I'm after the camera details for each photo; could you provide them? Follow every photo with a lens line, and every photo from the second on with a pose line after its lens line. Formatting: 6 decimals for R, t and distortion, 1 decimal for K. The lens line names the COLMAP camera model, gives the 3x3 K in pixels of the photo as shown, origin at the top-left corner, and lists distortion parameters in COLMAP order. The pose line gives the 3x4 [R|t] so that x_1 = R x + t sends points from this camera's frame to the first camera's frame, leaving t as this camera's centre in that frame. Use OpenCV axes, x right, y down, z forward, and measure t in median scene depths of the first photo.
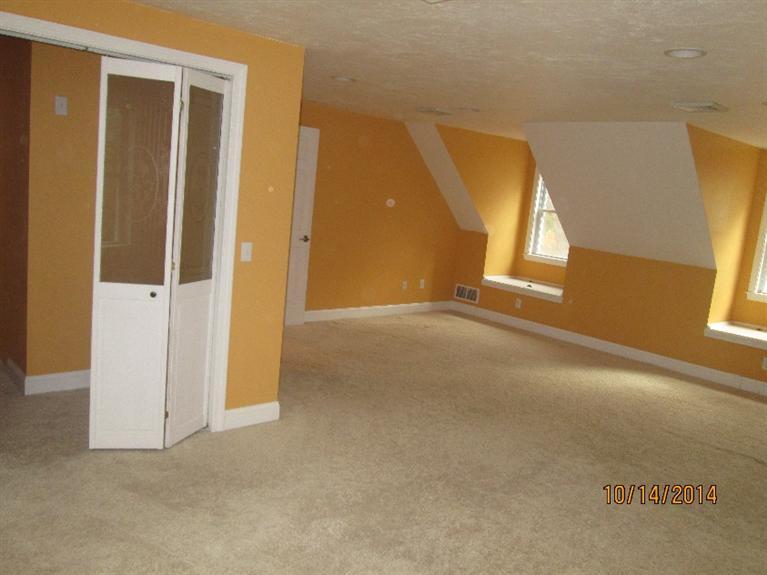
lens RADIAL K [[640.5, 0, 383.5], [0, 640.5, 287.5], [0, 0, 1]] dist [-0.039160, -0.005572]
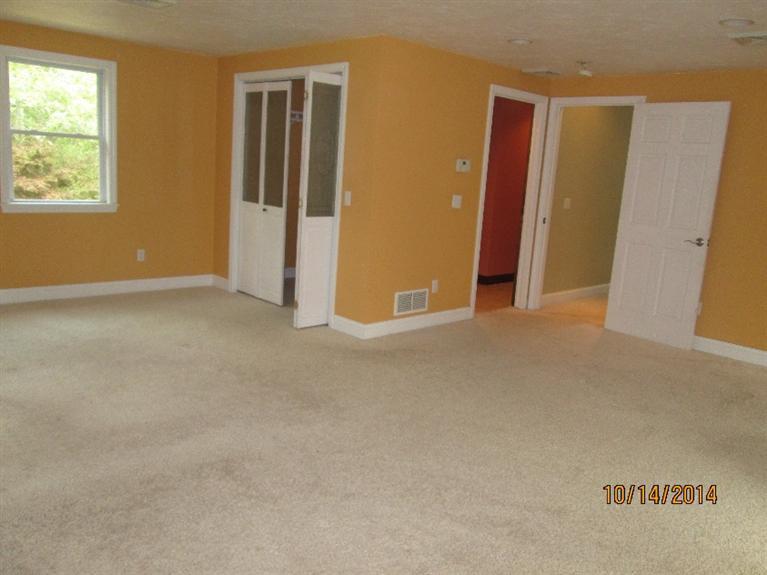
lens RADIAL K [[640.5, 0, 383.5], [0, 640.5, 287.5], [0, 0, 1]] dist [-0.039160, -0.005572]
pose [[0.026355, 0.099069, -0.994731, 1.143421], [-0.221355, 0.970953, 0.090837, -0.011780], [0.974837, 0.217795, 0.047519, 1.042606]]
